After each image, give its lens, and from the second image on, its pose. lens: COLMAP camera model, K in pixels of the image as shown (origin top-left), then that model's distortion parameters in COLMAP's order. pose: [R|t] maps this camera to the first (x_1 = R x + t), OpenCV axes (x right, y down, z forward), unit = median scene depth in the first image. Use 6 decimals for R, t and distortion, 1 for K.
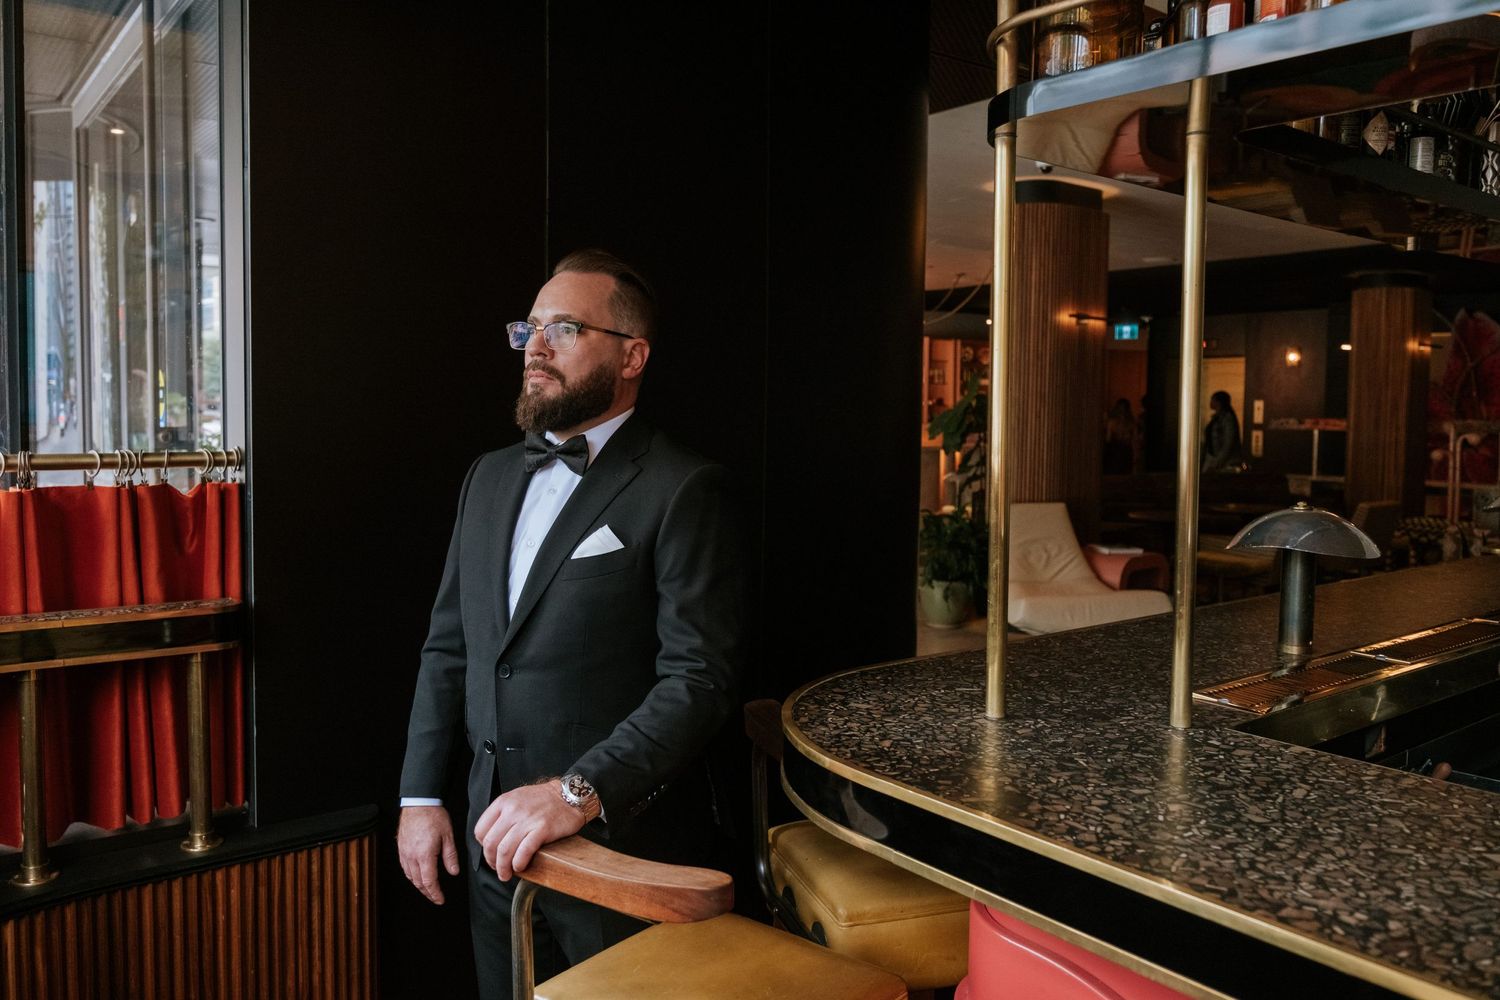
lens RADIAL K [[1107.4, 0, 761.8], [0, 1107.4, 480.2], [0, 0, 1]] dist [-0.010623, 0.002013]
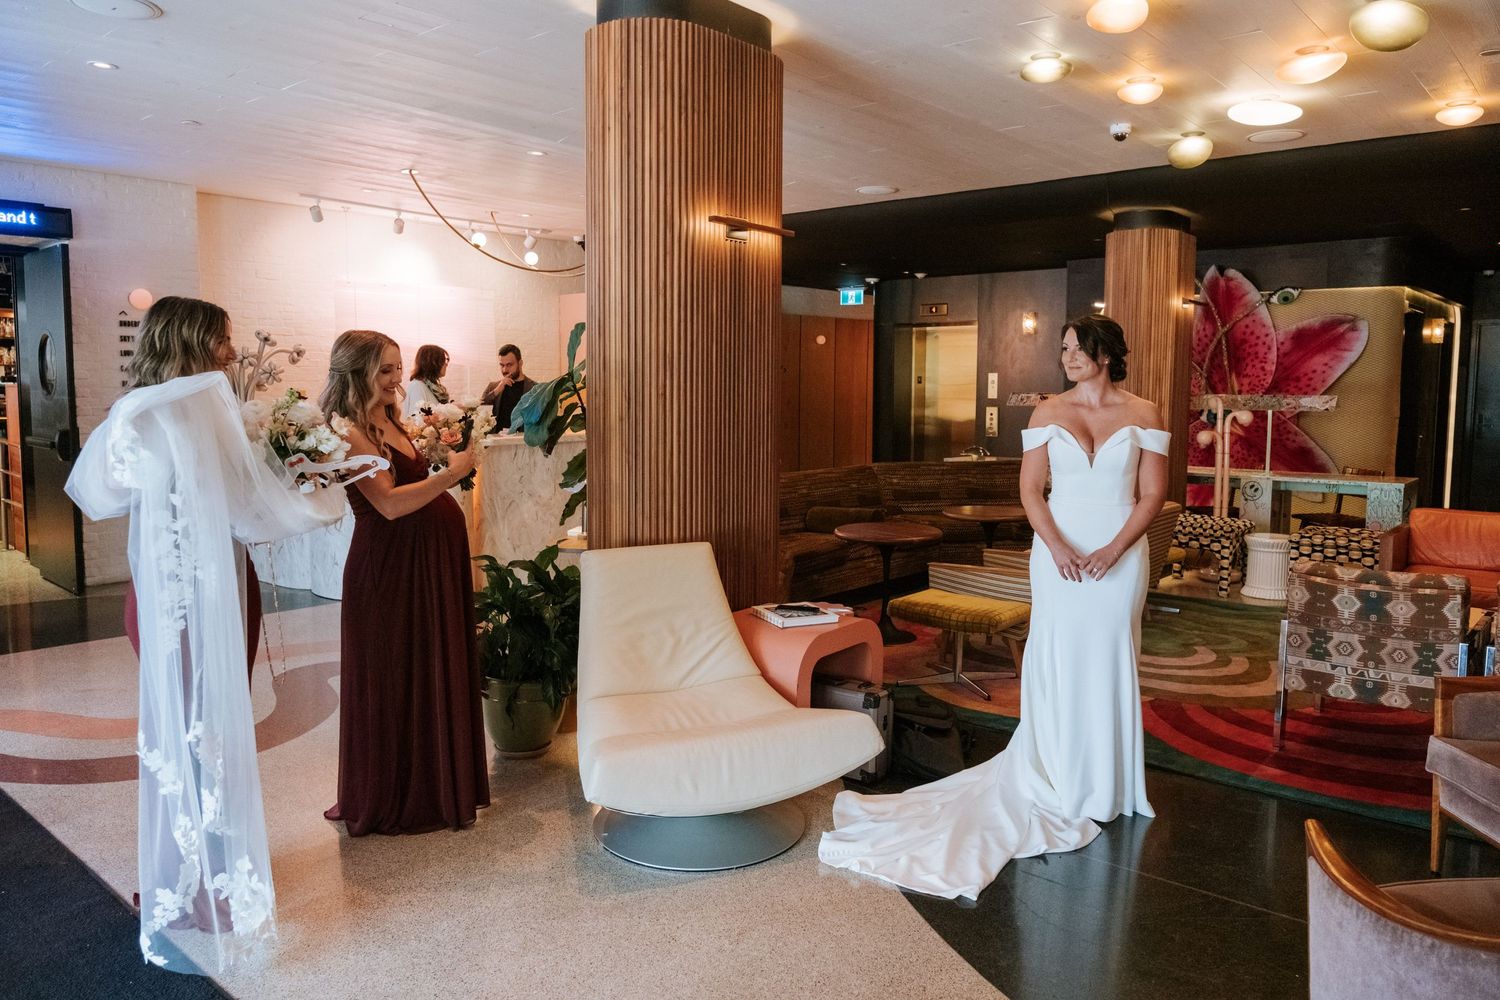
lens RADIAL K [[1125.4, 0, 749.5], [0, 1125.4, 486.6], [0, 0, 1]] dist [0.007755, -0.004254]
pose [[0.976612, -0.023609, 0.213709, 0.169815], [0.018078, 0.999450, 0.027798, -0.025460], [-0.214248, -0.023284, 0.976502, 0.418938]]
